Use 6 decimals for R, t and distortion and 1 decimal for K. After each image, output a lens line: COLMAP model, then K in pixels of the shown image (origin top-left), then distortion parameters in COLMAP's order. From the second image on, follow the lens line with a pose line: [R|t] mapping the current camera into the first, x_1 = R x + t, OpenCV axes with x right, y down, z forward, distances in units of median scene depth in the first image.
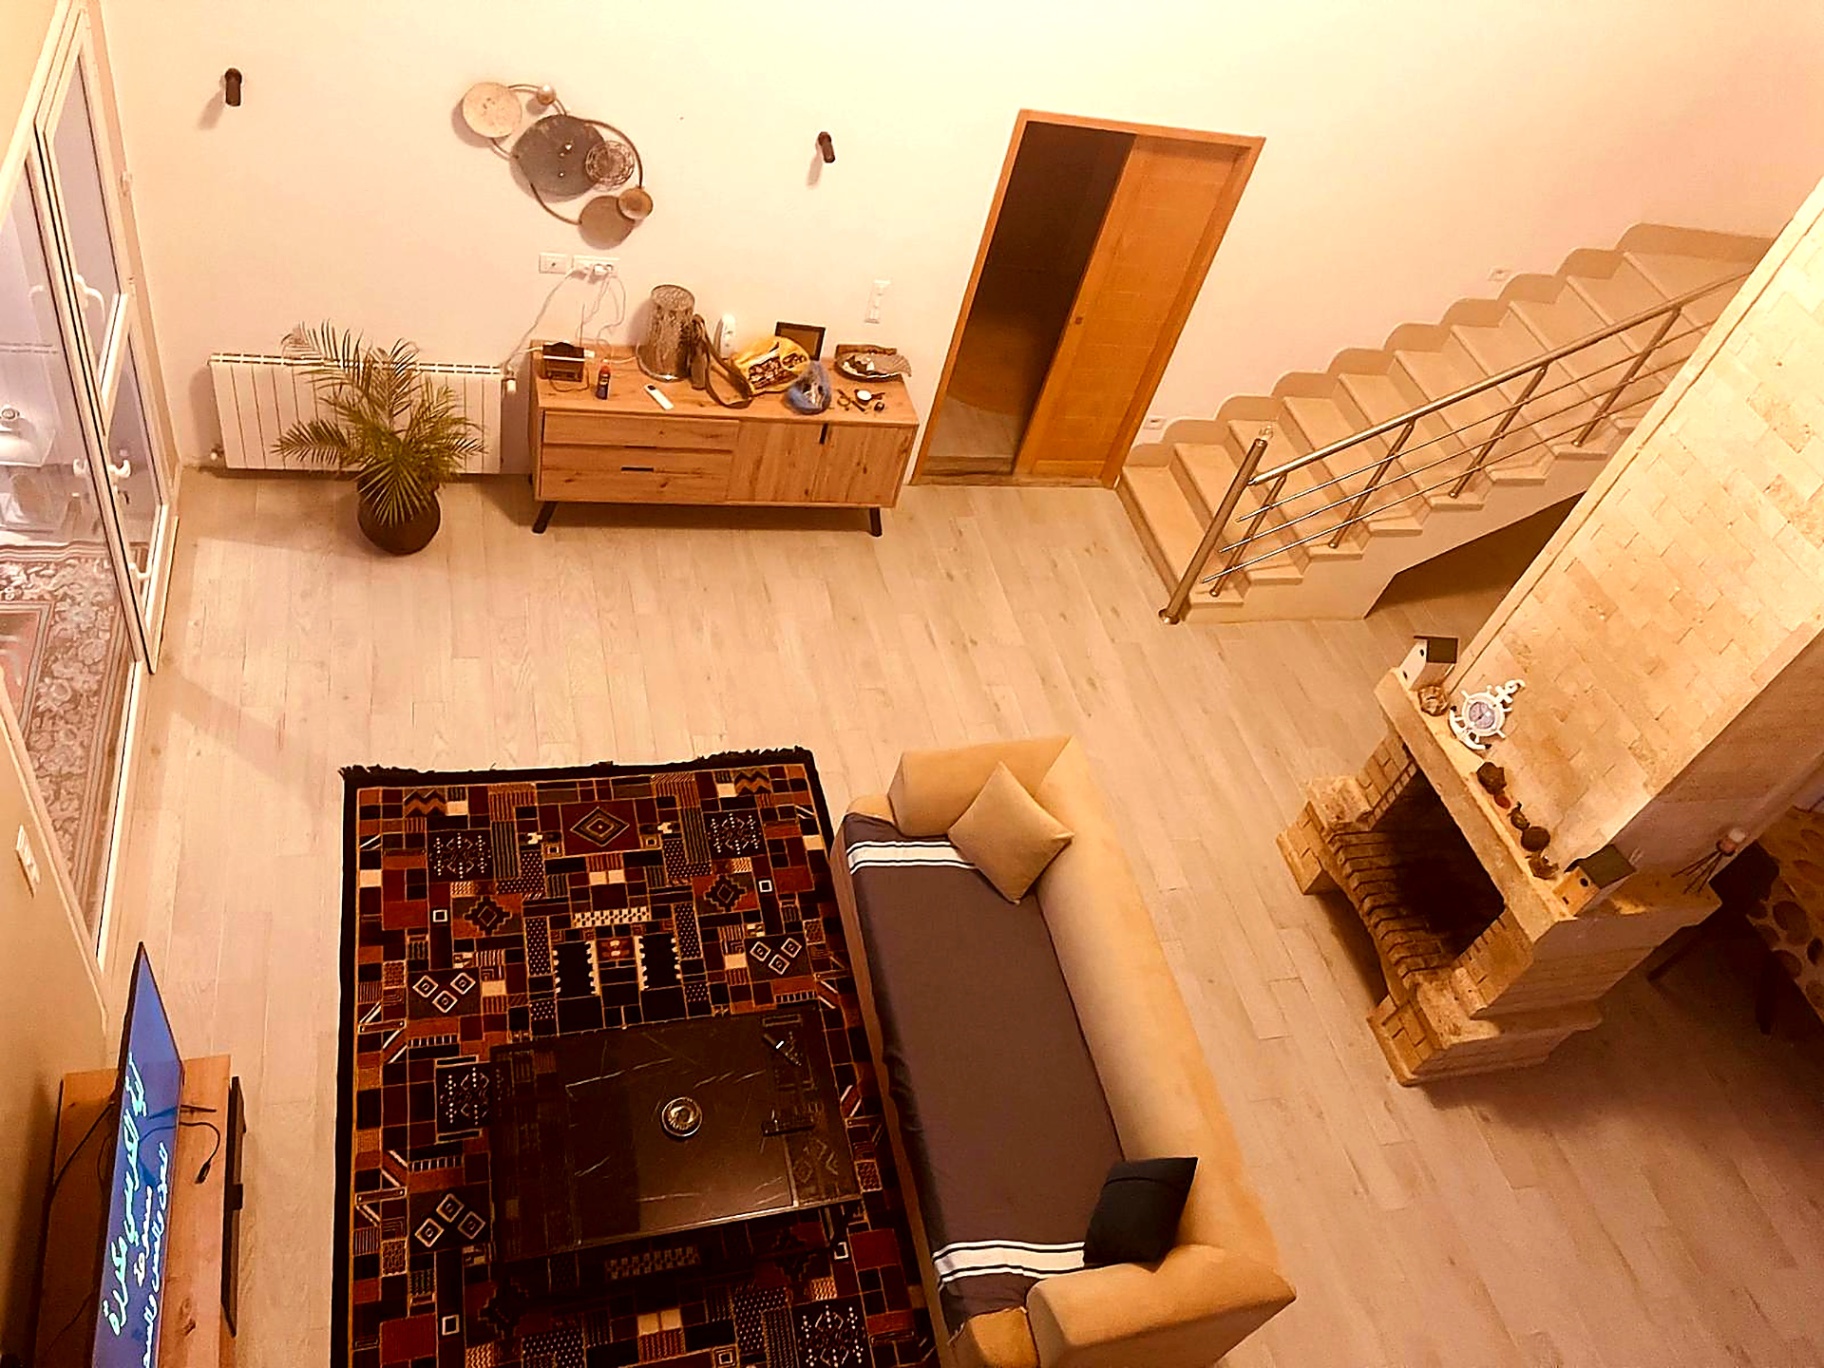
lens RADIAL K [[1404.5, 0, 912.0], [0, 1404.5, 684.0], [0, 0, 1]] dist [0.063587, -0.097925]
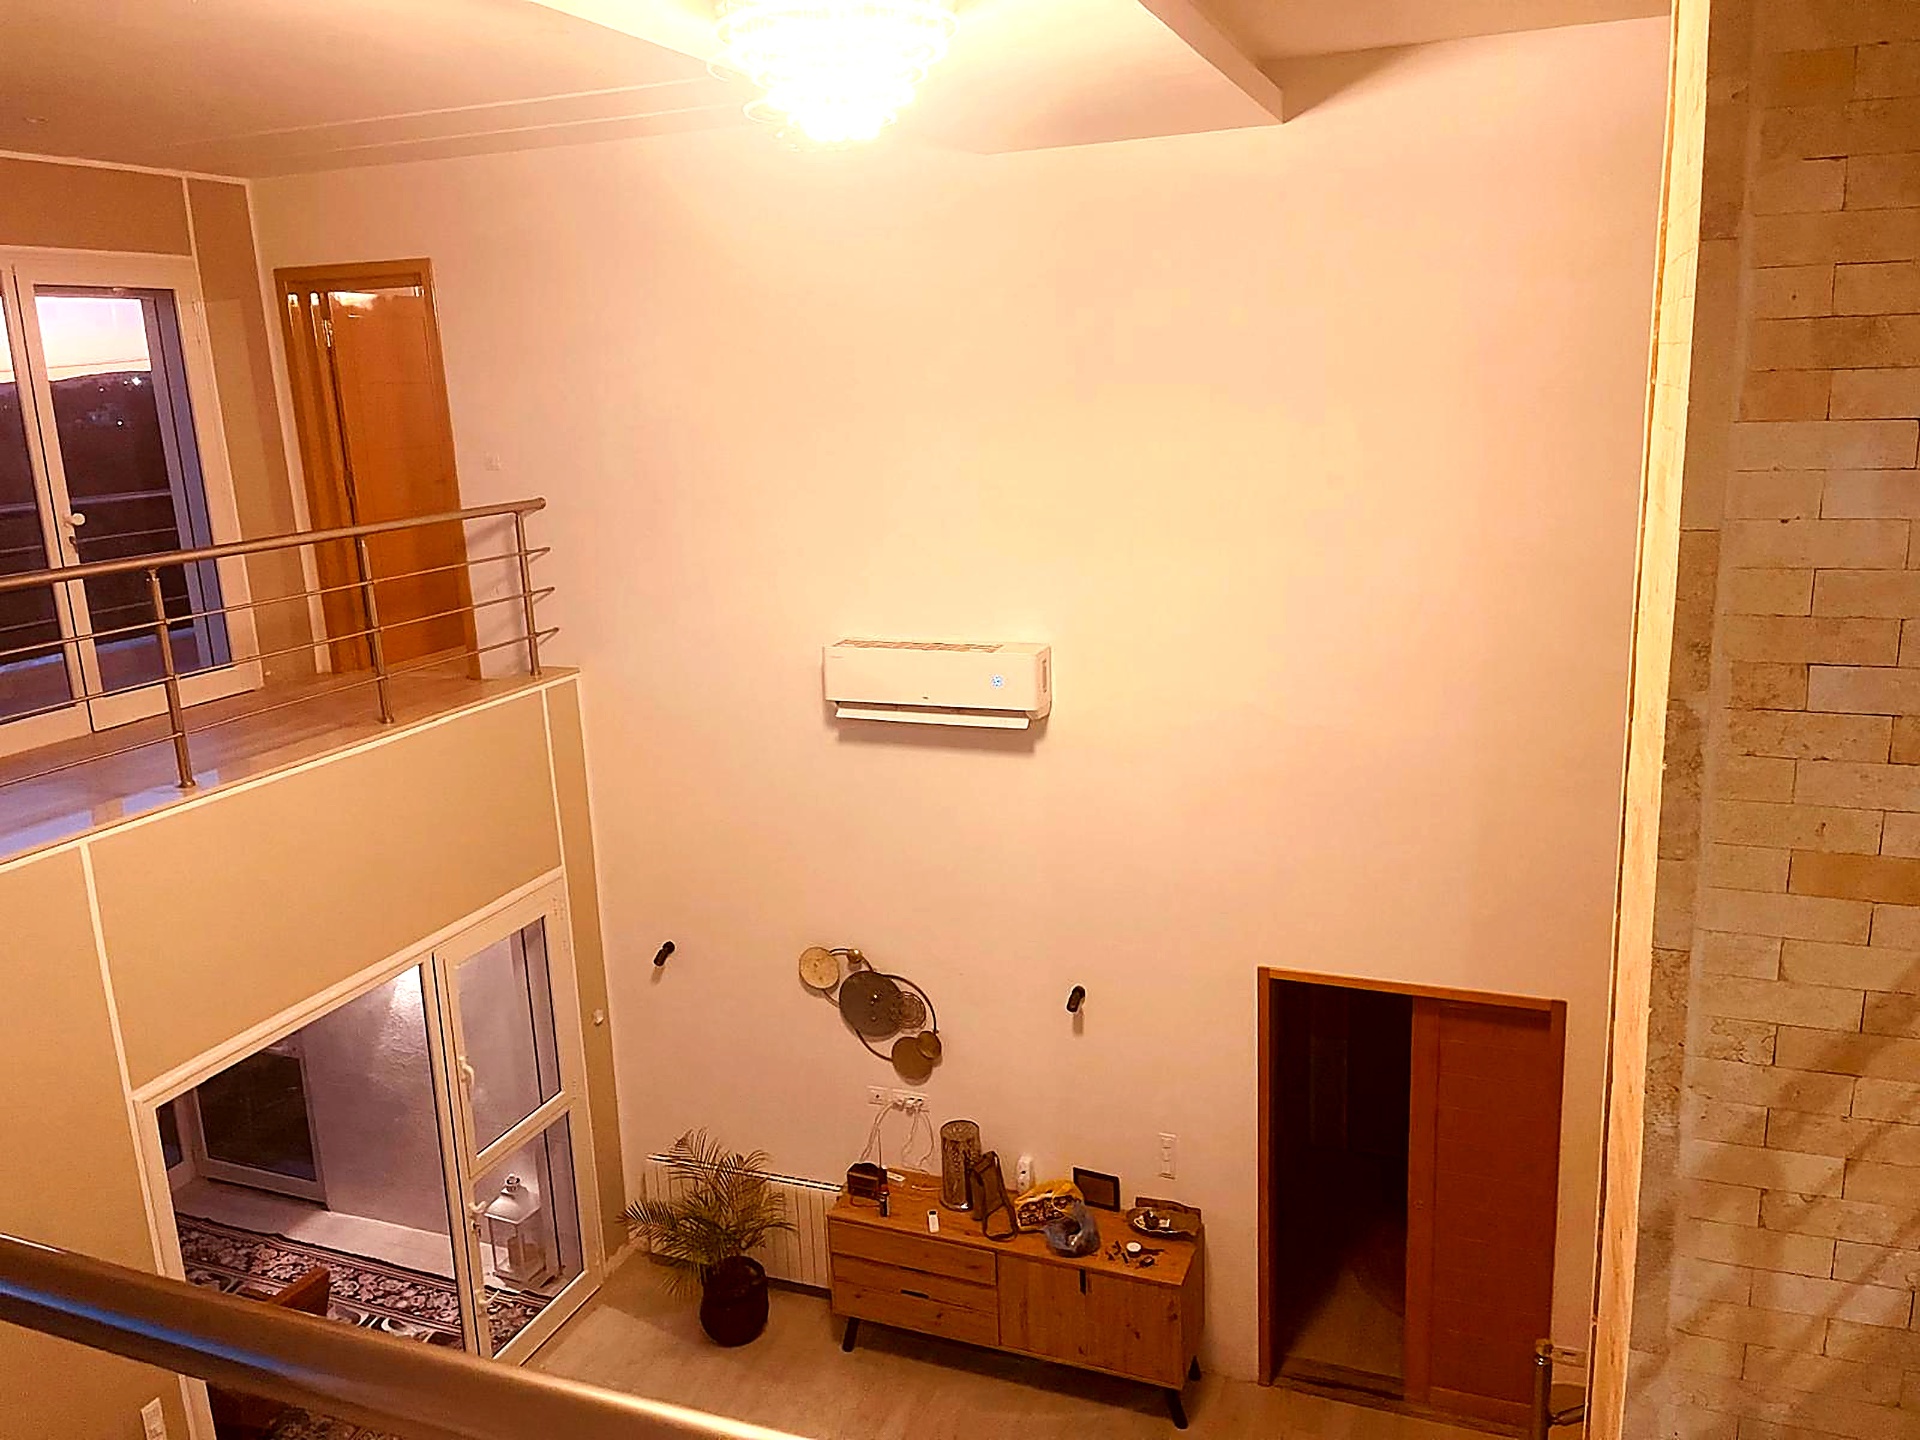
lens RADIAL K [[1478.5, 0, 960.0], [0, 1478.5, 720.0], [0, 0, 1]] dist [0.063587, -0.097925]
pose [[0.772679, -0.127768, -0.621806, 0.587388], [-0.271407, 0.819000, -0.505547, 0.048867], [0.573852, 0.559388, 0.598147, 0.130018]]
